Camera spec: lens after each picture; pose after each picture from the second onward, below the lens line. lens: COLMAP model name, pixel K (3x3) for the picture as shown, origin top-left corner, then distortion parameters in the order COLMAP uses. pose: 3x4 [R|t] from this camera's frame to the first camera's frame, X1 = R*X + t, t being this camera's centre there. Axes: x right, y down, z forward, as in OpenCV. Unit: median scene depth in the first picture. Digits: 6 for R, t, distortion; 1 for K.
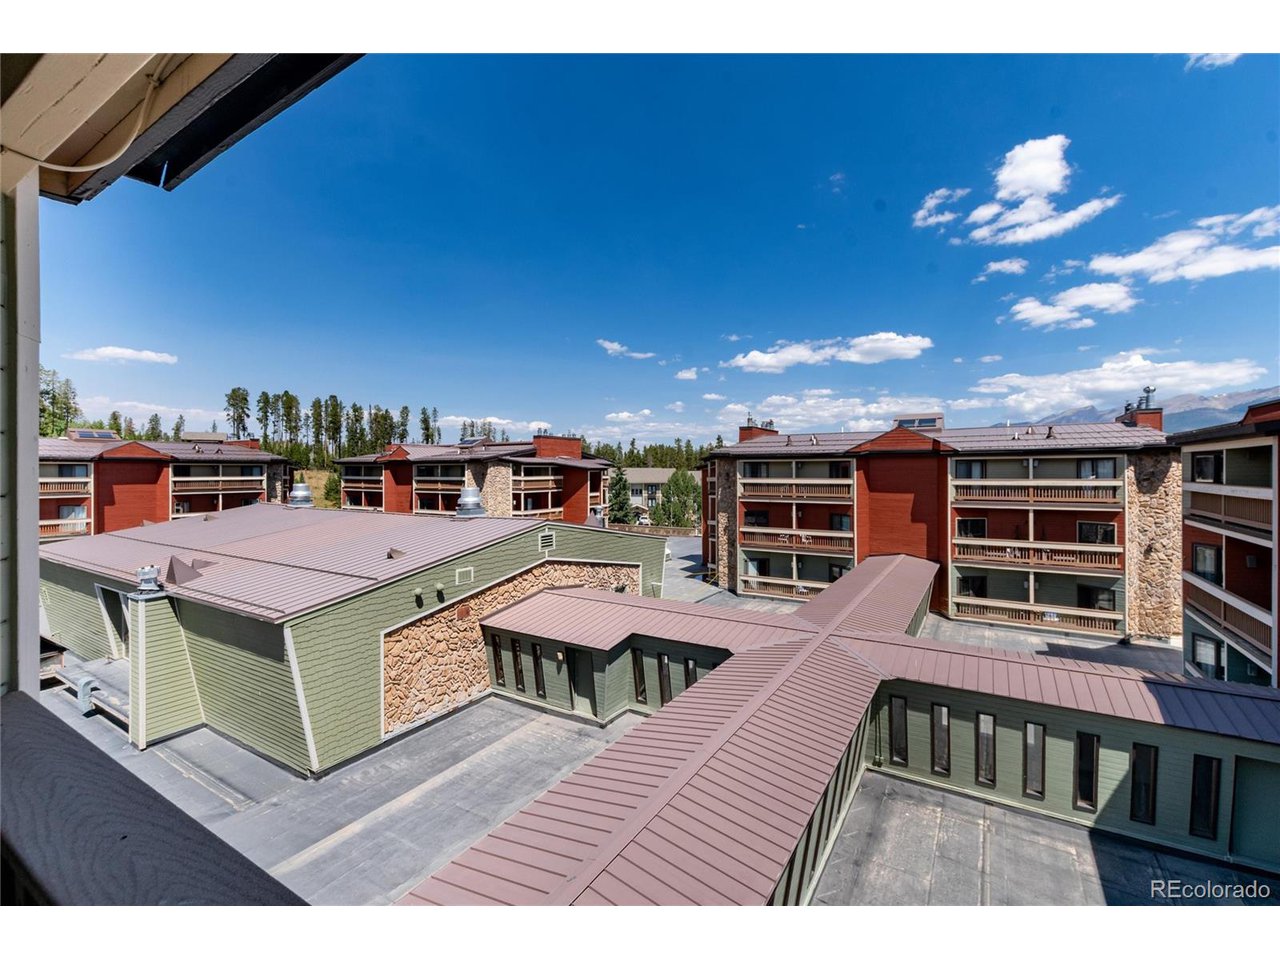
lens RADIAL K [[567.4, 0, 617.6], [0, 567.4, 470.4], [0, 0, 1]] dist [0.000410, -0.000259]
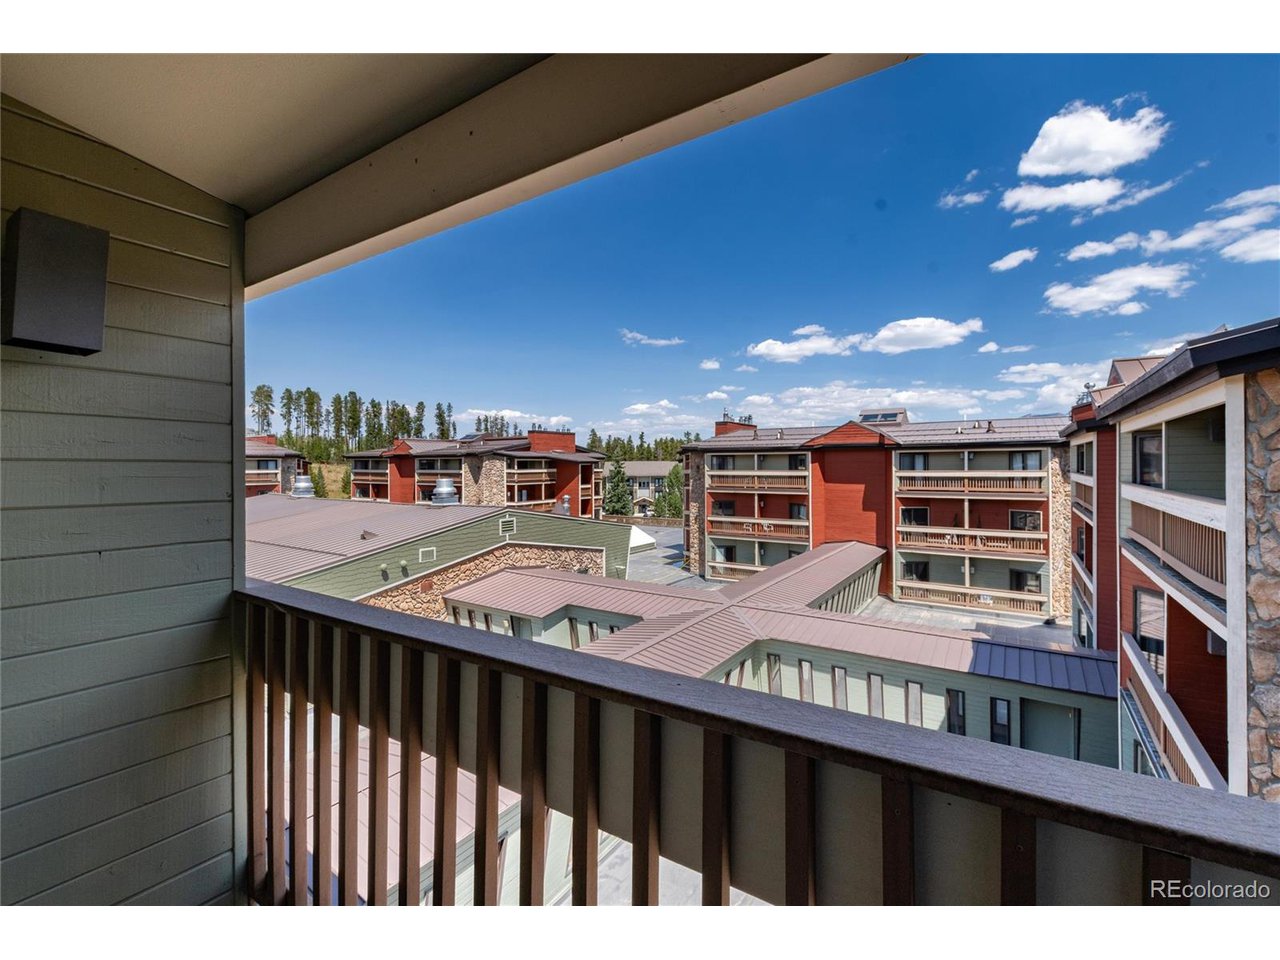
lens RADIAL K [[608.0, 0, 658.2], [0, 608.0, 471.4], [0, 0, 1]] dist [-0.000440, -0.000199]
pose [[0.999207, -0.001938, -0.039776, 0.183287], [0.002434, 0.999920, 0.012415, 0.001319], [0.039749, -0.012502, 0.999131, -0.159182]]
